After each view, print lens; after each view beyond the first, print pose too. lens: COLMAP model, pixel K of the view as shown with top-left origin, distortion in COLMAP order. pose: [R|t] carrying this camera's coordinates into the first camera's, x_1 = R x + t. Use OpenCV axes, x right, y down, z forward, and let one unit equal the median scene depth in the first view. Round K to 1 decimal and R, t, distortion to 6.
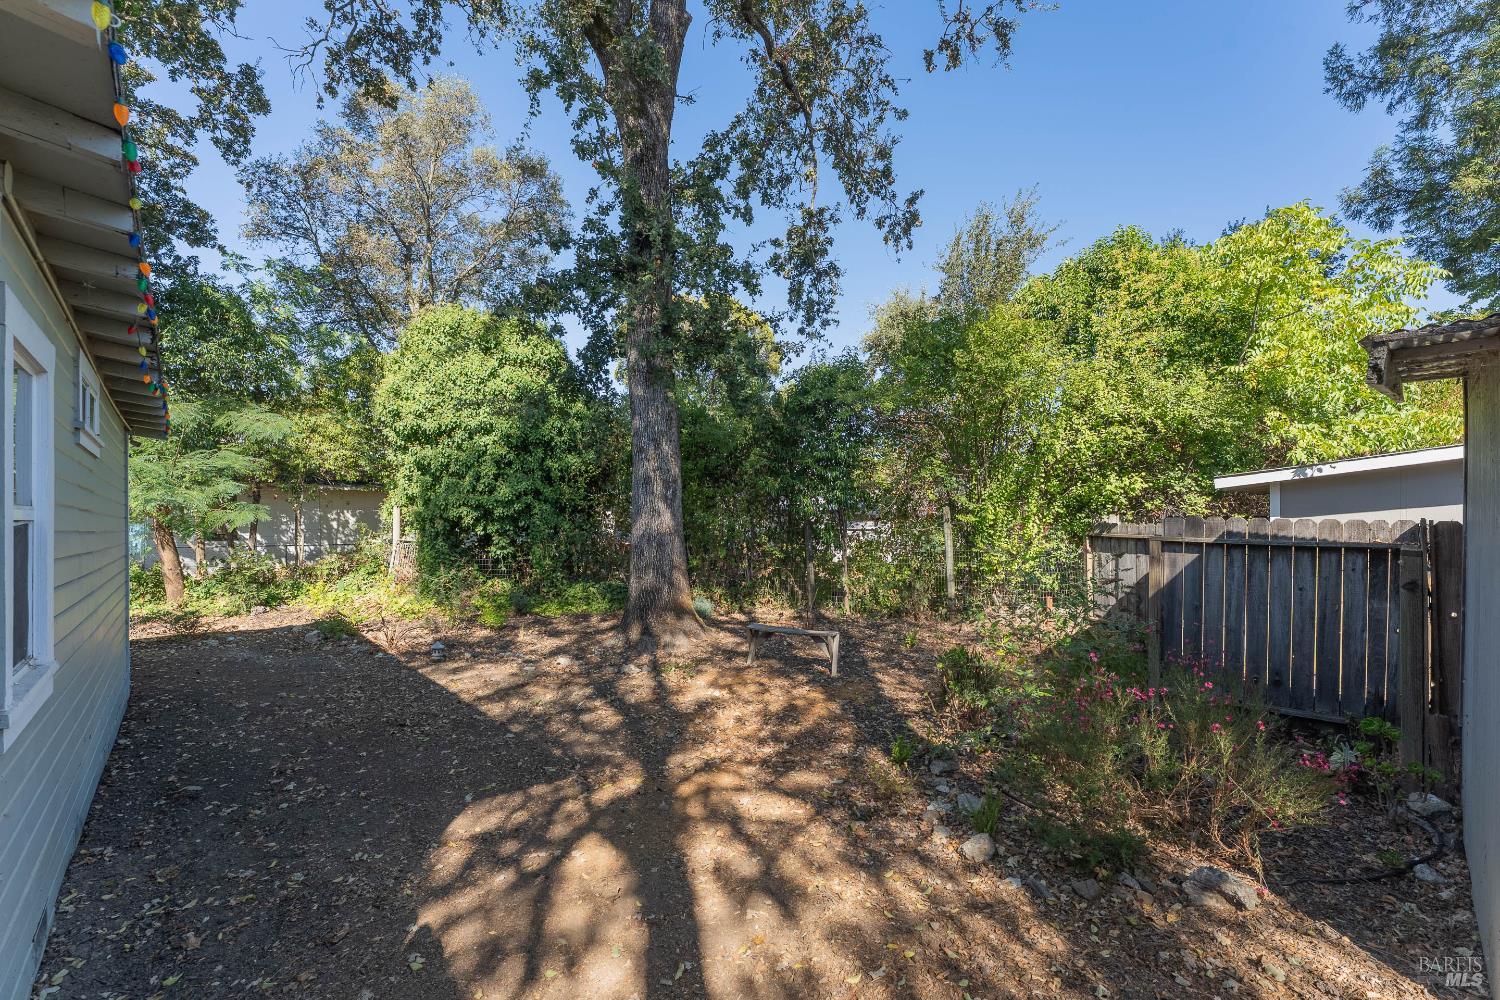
lens RADIAL K [[618.2, 0, 768.1], [0, 618.2, 524.7], [0, 0, 1]] dist [-0.003681, 0.001428]
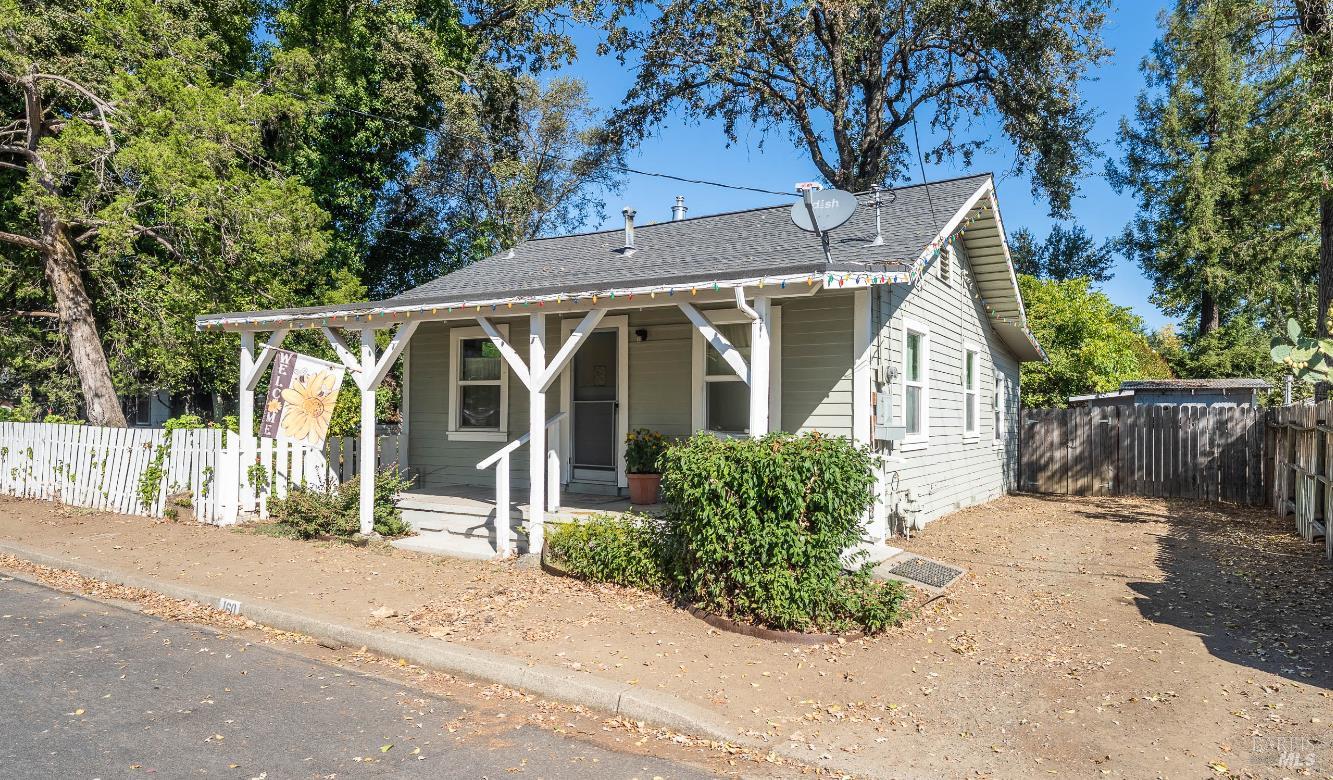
lens RADIAL K [[786.9, 0, 729.1], [0, 786.9, 418.9], [0, 0, 1]] dist [-0.007393, 0.008153]
pose [[0.954276, 0.015223, 0.298540, -1.410523], [-0.013113, 0.999873, -0.009073, 0.053803], [-0.298641, 0.004743, 0.954354, -1.482031]]
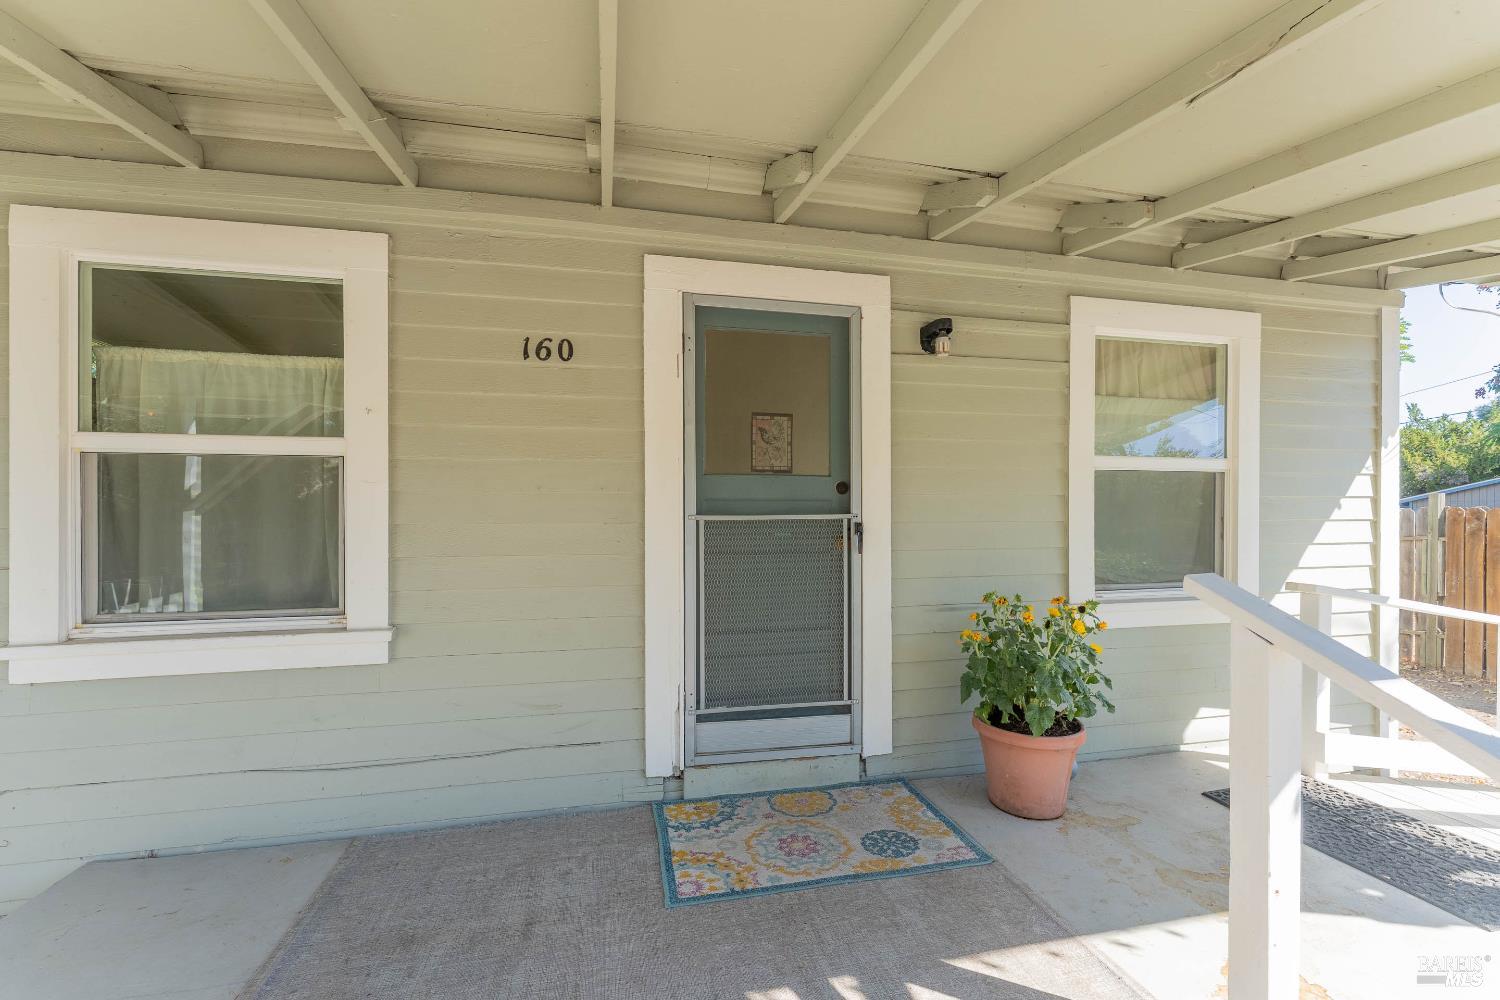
lens RADIAL K [[618.2, 0, 749.9], [0, 618.2, 508.4], [0, 0, 1]] dist [-0.003681, 0.001428]
pose [[0.507832, -0.008286, 0.861416, -1.522034], [0.000143, 0.999955, 0.009535, 0.013925], [-0.861456, -0.004719, 0.507810, -0.491901]]
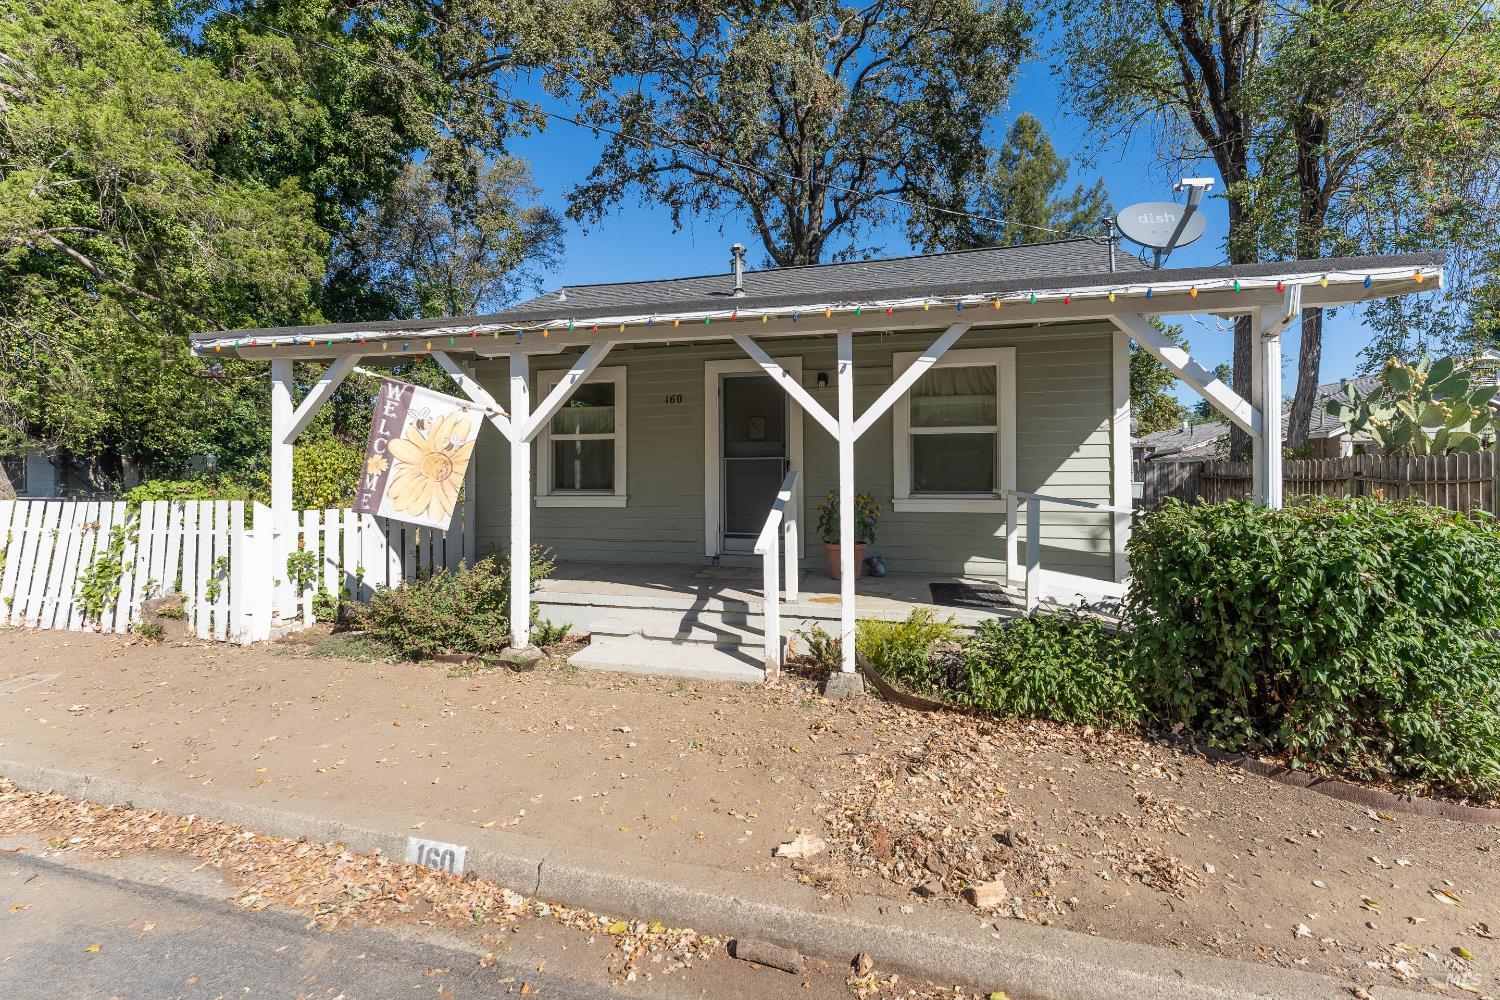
lens RADIAL K [[618.2, 0, 754.3], [0, 618.2, 473.5], [0, 0, 1]] dist [-0.003681, 0.001428]
pose [[0.844284, 0.007138, 0.535848, -1.660114], [0.000966, 0.999889, -0.014841, 0.050847], [-0.535895, 0.013048, 0.844184, -0.982957]]
